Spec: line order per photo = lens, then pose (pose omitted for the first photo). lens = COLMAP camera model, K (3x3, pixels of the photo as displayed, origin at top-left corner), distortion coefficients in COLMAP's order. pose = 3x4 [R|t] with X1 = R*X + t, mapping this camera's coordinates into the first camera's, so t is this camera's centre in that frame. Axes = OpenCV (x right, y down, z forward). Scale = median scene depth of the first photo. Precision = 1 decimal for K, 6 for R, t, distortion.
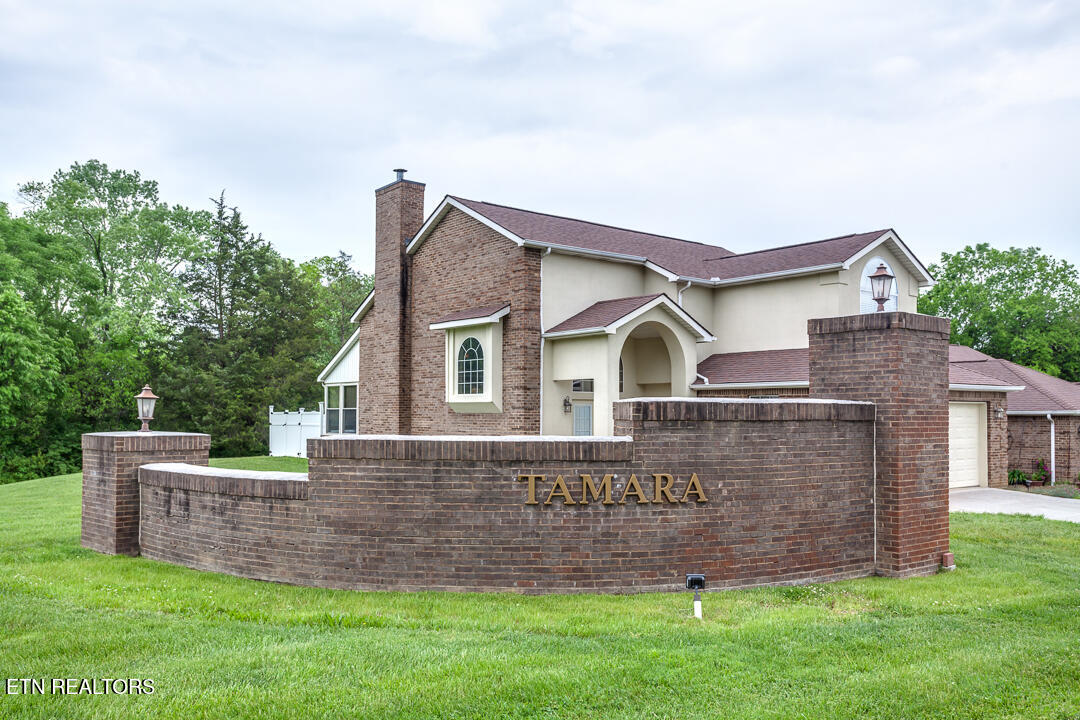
lens RADIAL K [[883.0, 0, 539.9], [0, 883.0, 360.8], [0, 0, 1]] dist [-0.001434, 0.000172]
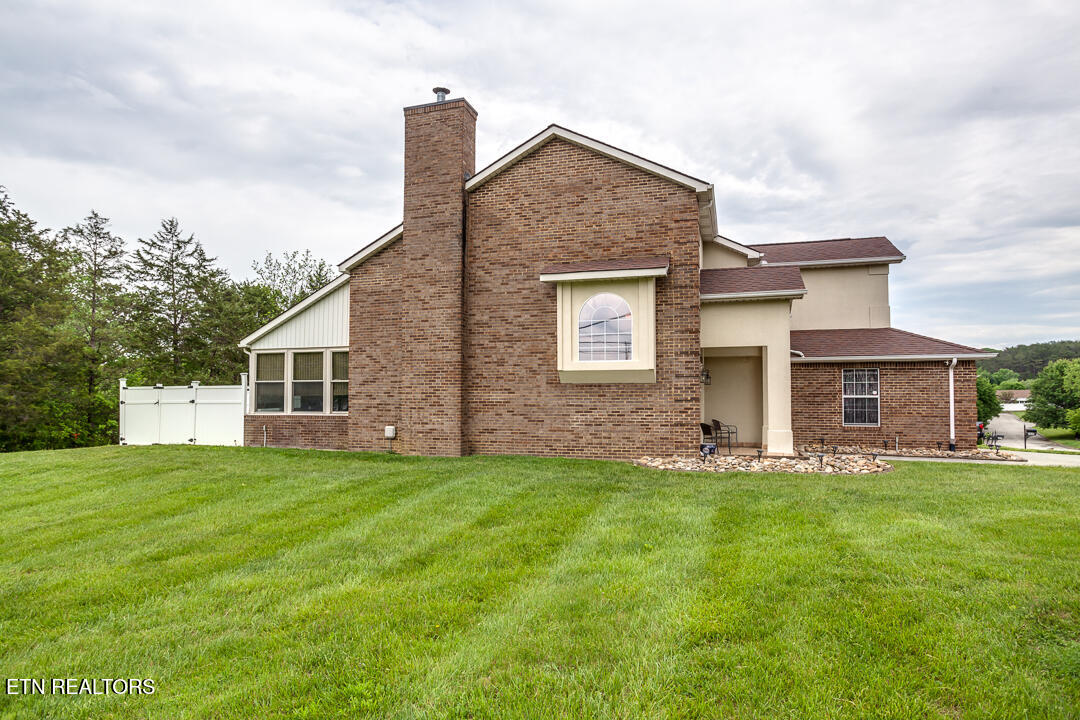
lens RADIAL K [[651.8, 0, 539.1], [0, 651.8, 364.4], [0, 0, 1]] dist [-0.019676, 0.001233]
pose [[0.838654, 0.035433, 0.543511, -0.418267], [-0.033933, 0.999342, -0.012790, 0.046025], [-0.543607, -0.007717, 0.839304, 0.458937]]
